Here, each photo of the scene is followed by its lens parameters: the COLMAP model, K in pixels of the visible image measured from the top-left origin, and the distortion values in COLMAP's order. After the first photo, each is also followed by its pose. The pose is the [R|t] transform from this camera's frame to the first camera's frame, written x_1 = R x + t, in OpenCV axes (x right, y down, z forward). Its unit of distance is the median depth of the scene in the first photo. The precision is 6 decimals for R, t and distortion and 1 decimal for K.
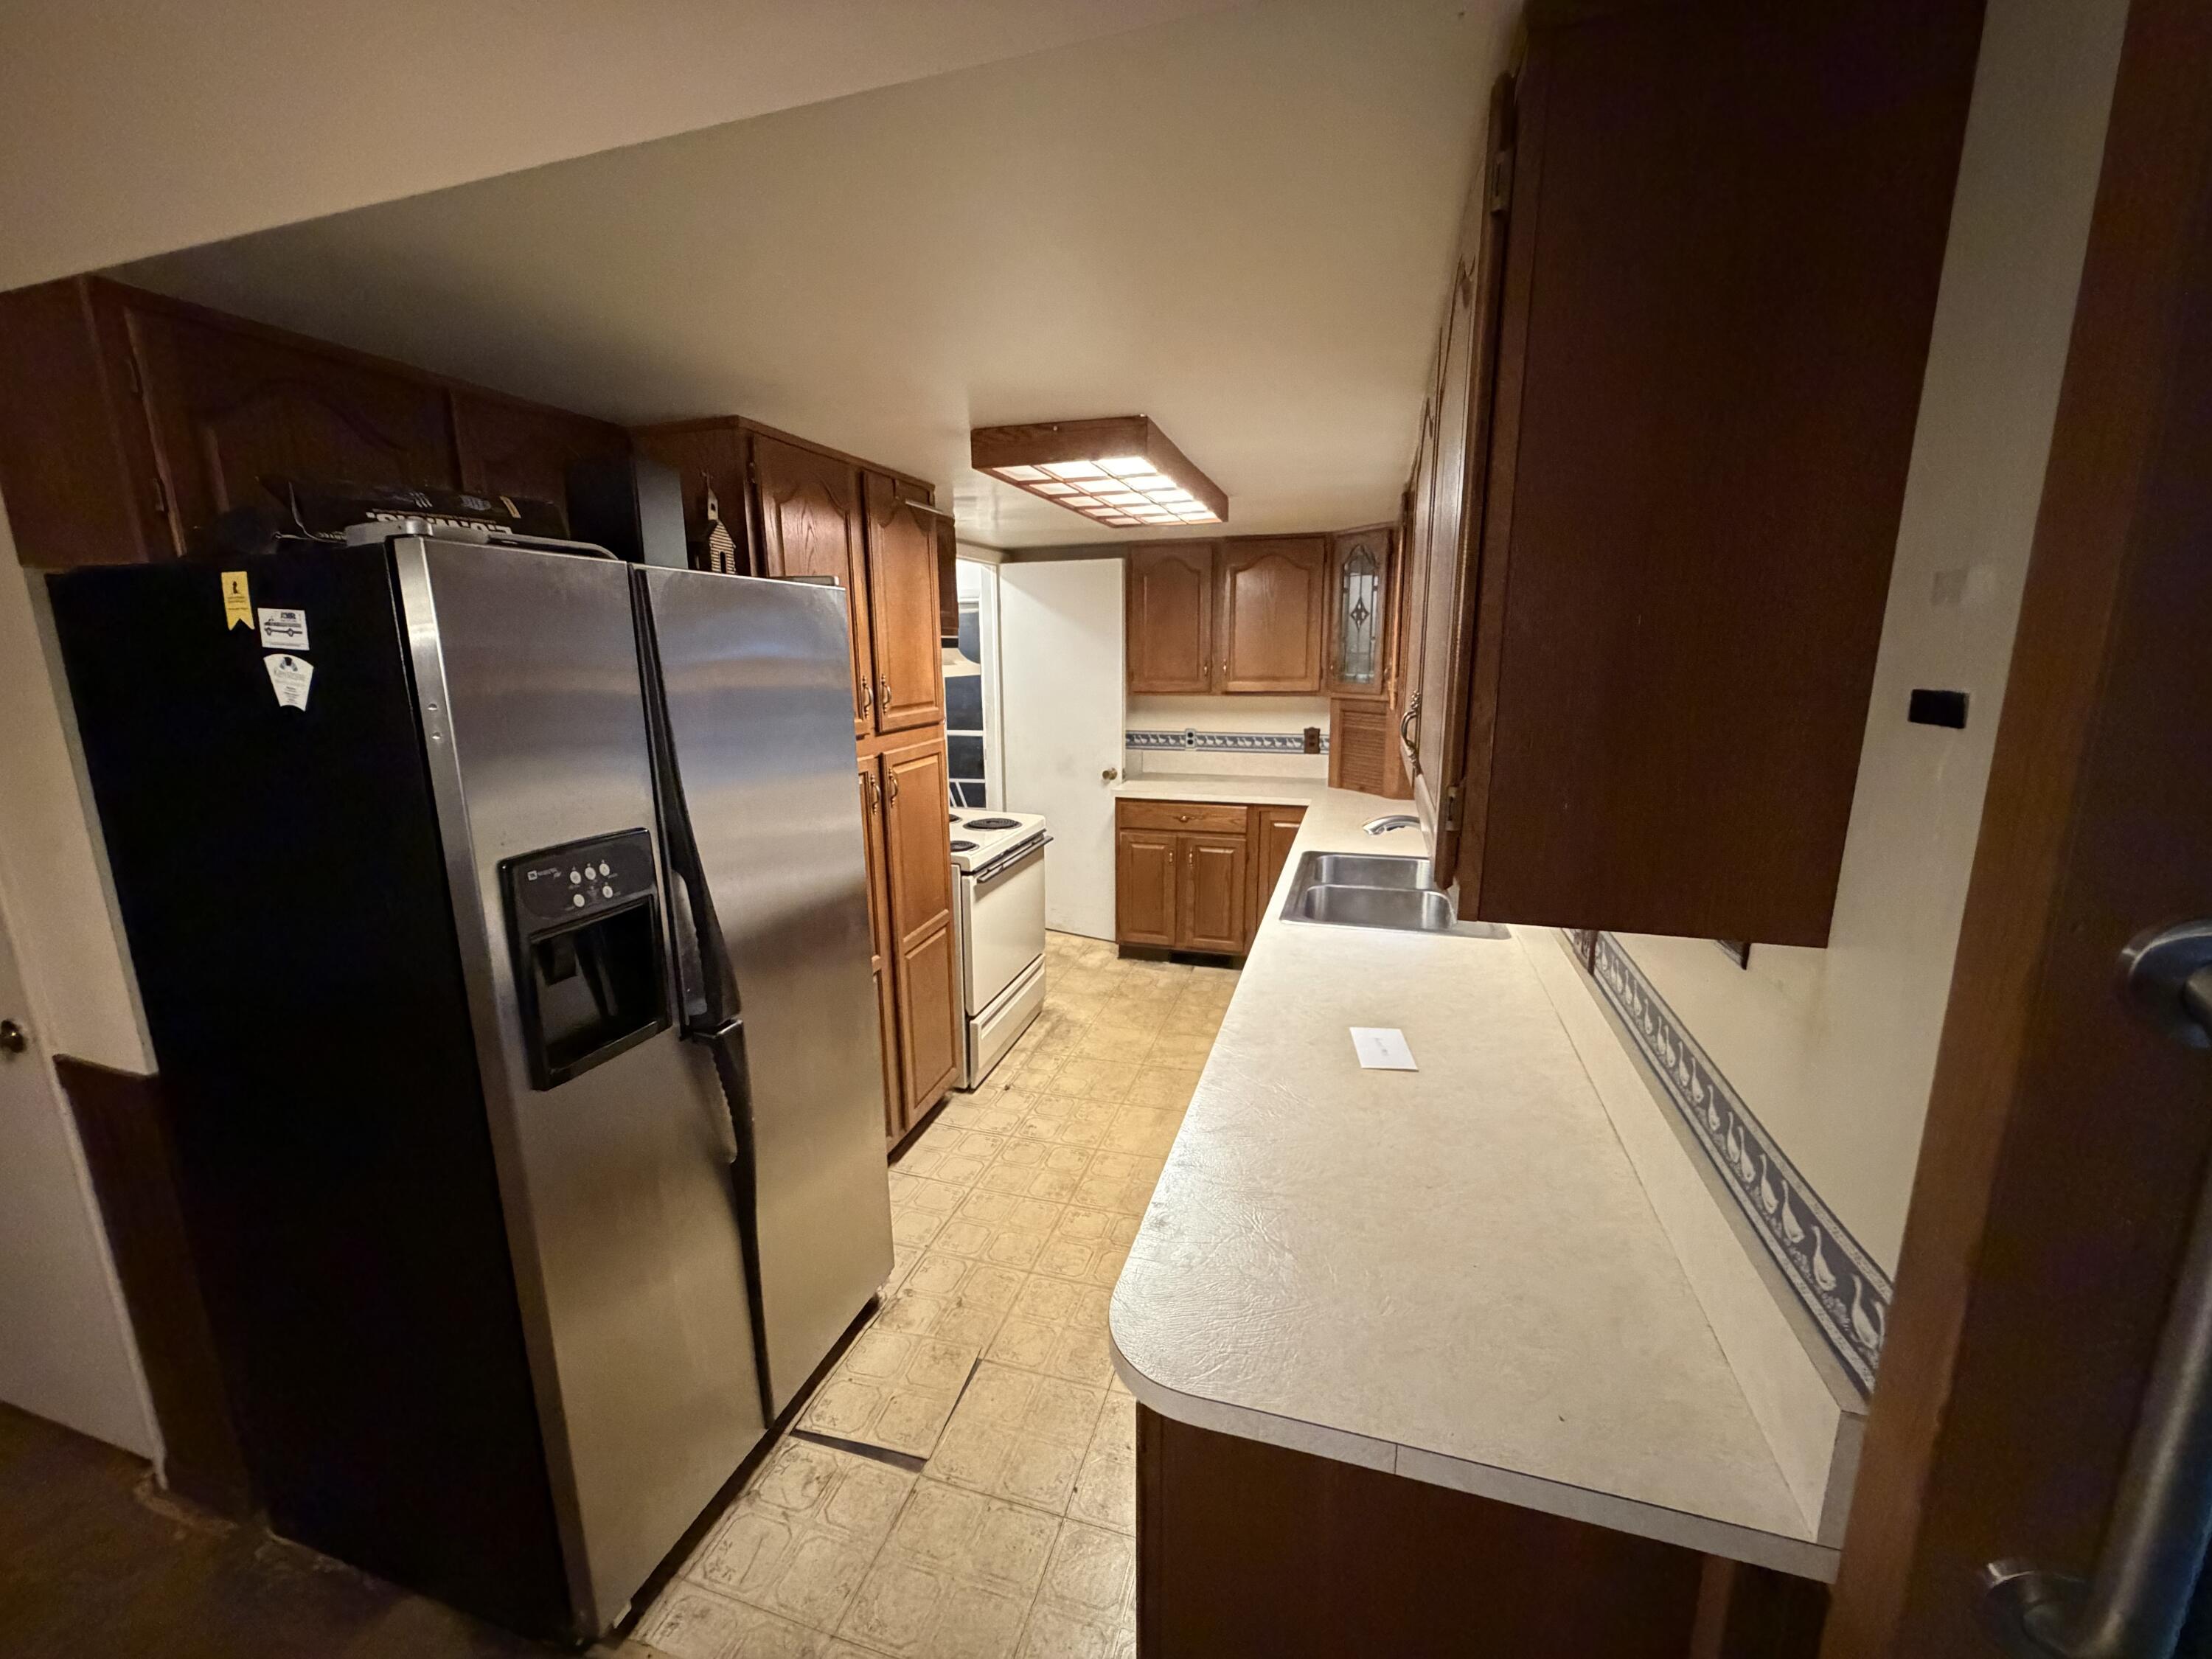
lens RADIAL K [[880.9, 0, 1103.3], [0, 880.9, 826.1], [0, 0, 1]] dist [-0.004600, 0.001151]
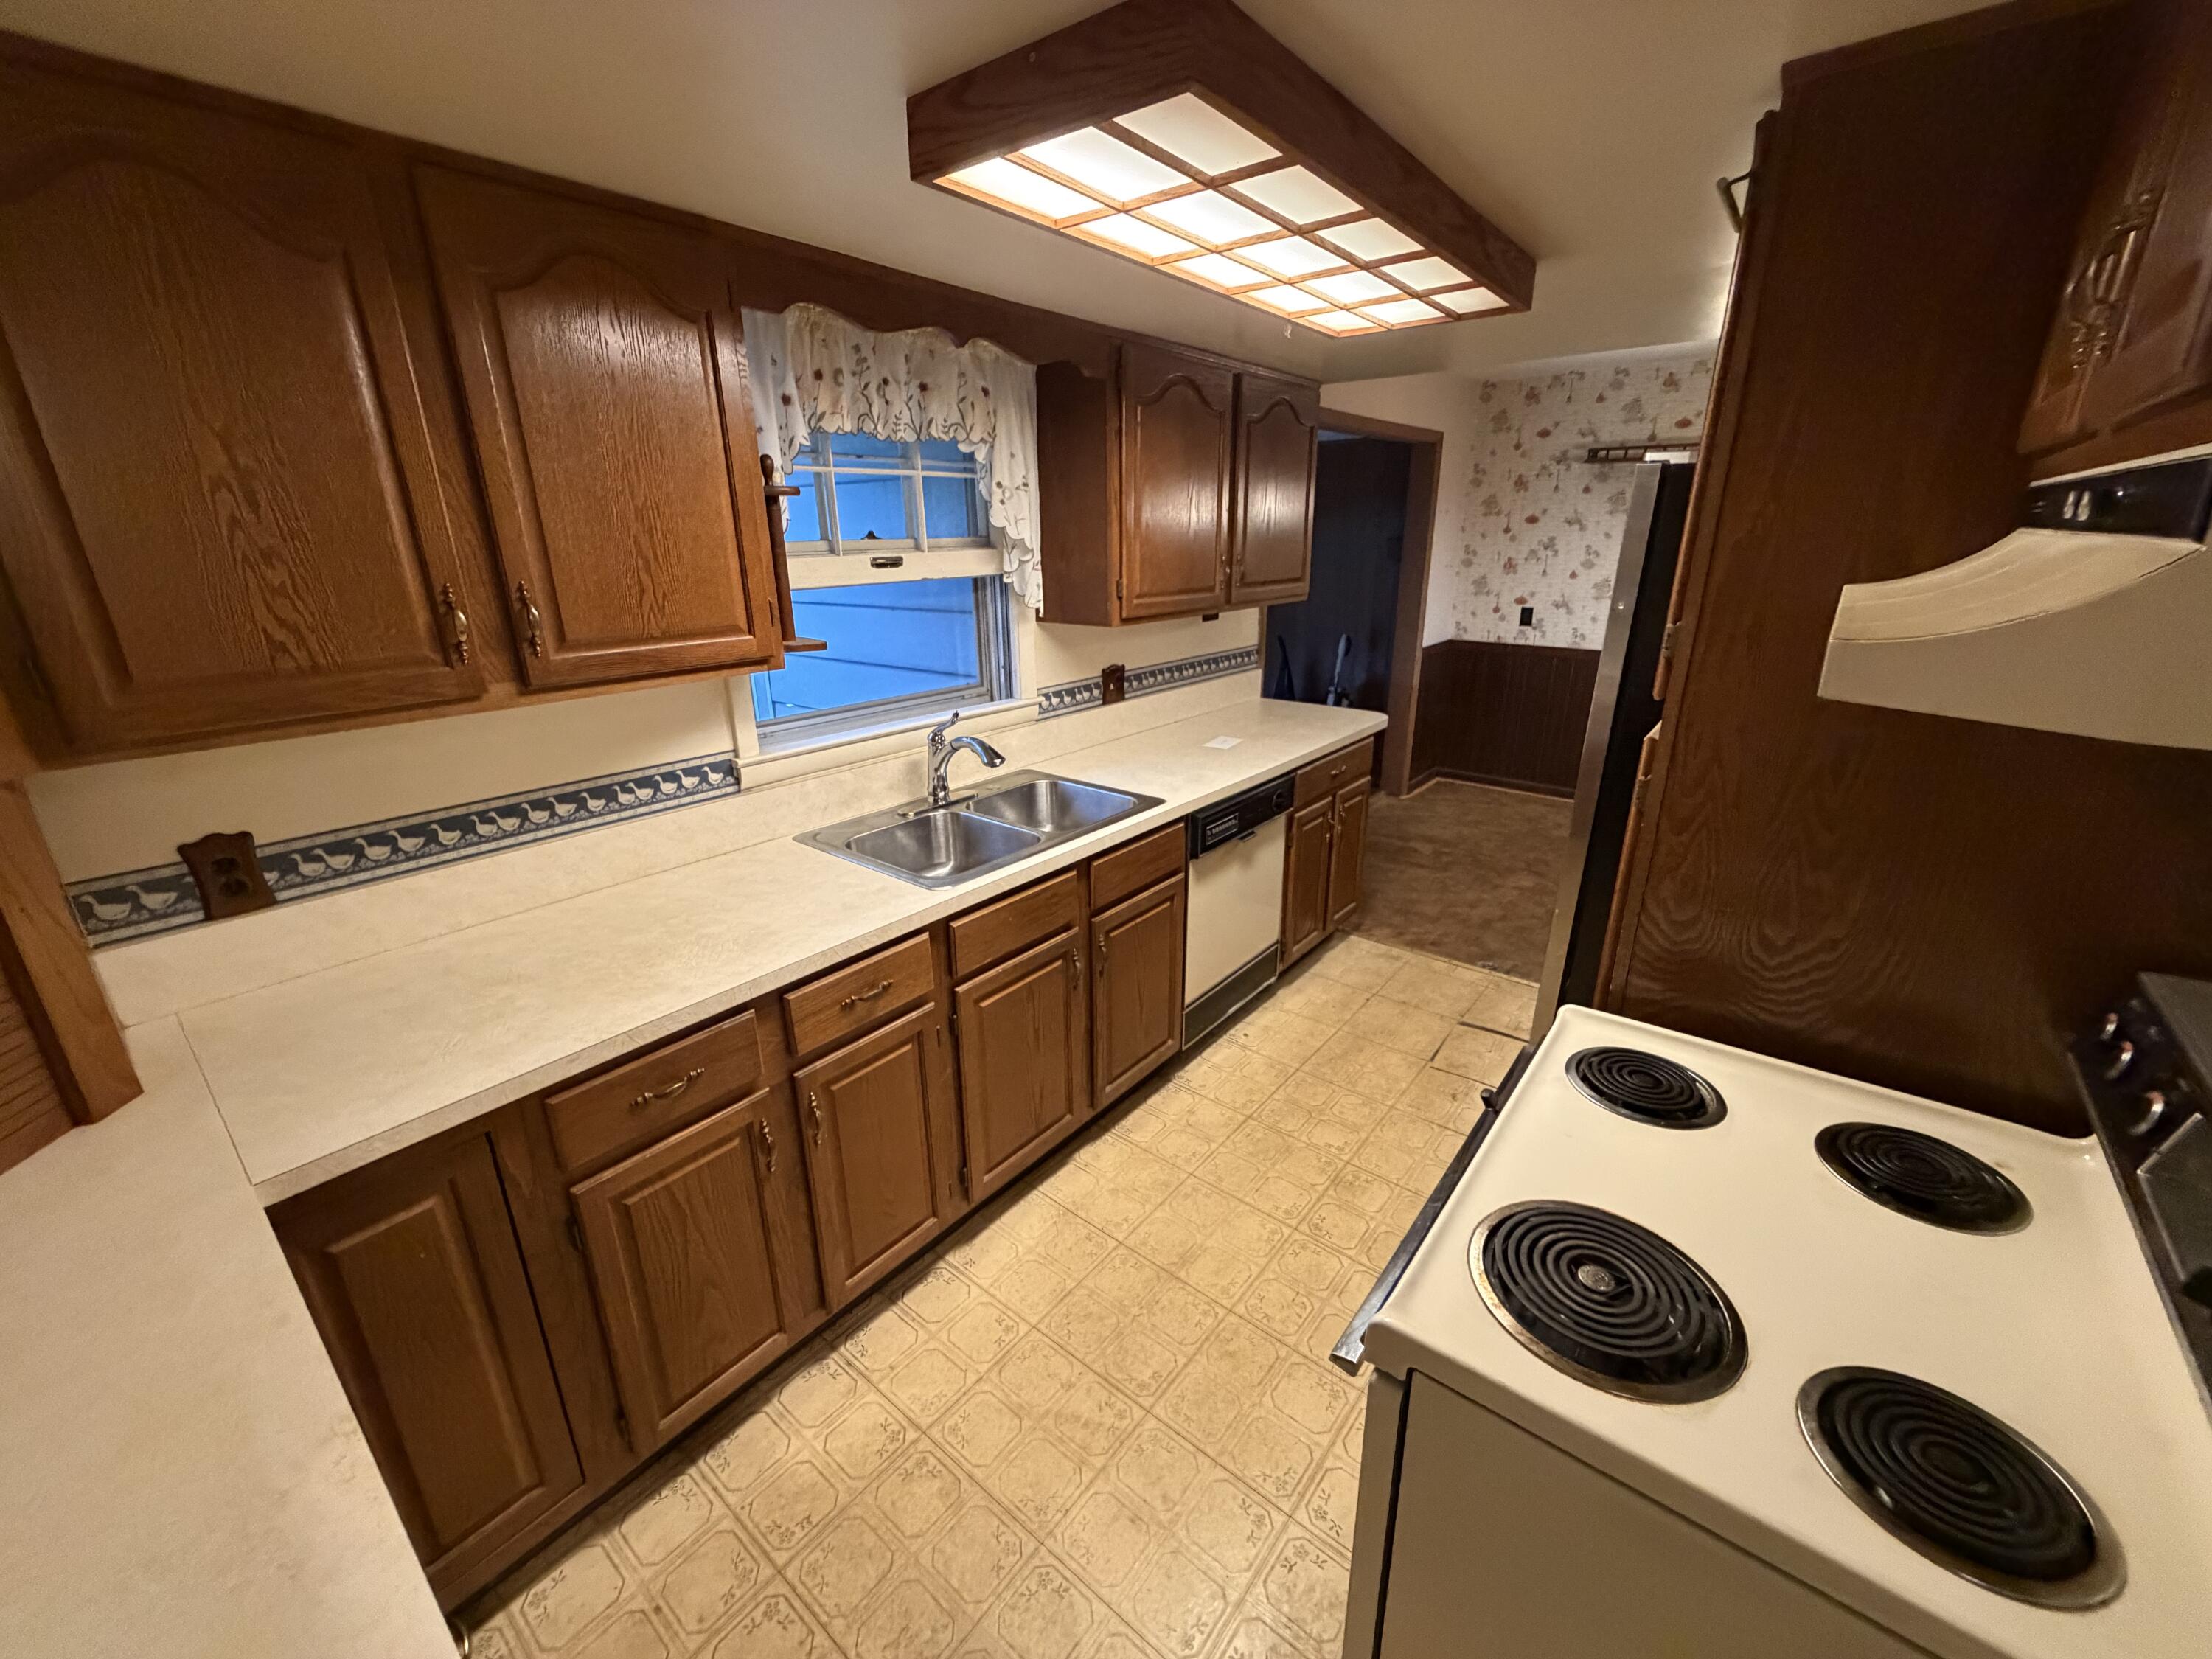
lens RADIAL K [[880.9, 0, 1100.8], [0, 880.9, 825.5], [0, 0, 1]] dist [-0.004600, 0.001151]
pose [[-0.922901, -0.103622, 0.370832, -0.095139], [0.098251, 0.867845, 0.487024, -0.303829], [-0.372291, 0.485910, -0.790754, 1.468710]]
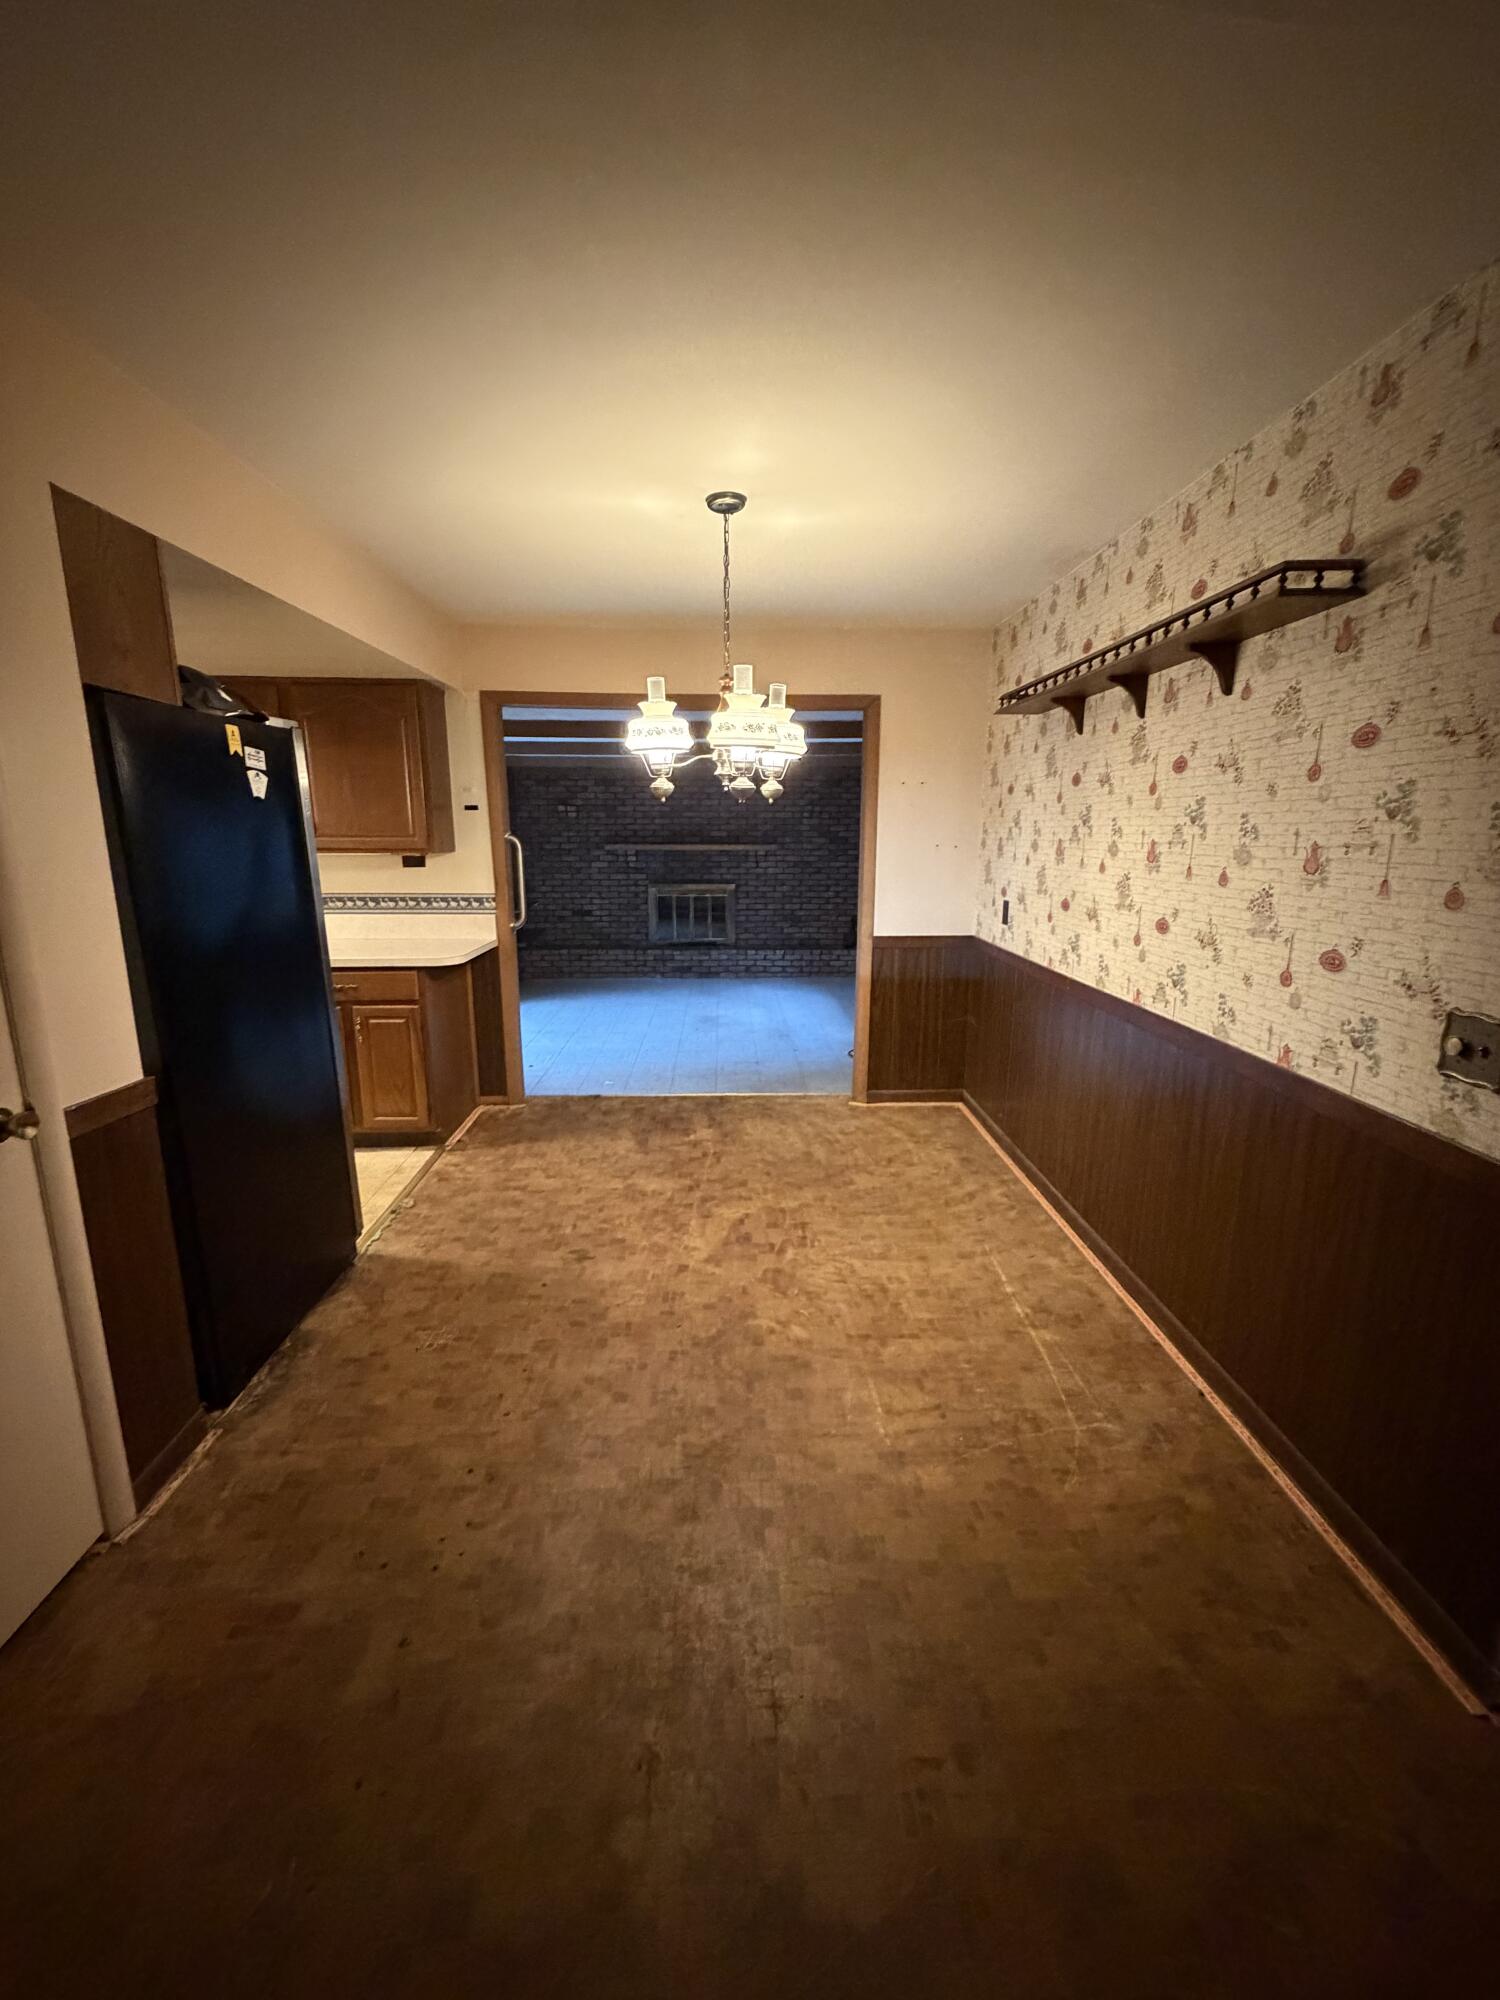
lens RADIAL K [[796.5, 0, 756.9], [0, 796.5, 993.0], [0, 0, 1]] dist [-0.004600, 0.001151]
pose [[-0.331868, -0.182687, 0.925467, -1.261272], [0.192700, 0.947252, 0.256089, 0.017984], [-0.923434, 0.263325, -0.279158, 0.233056]]
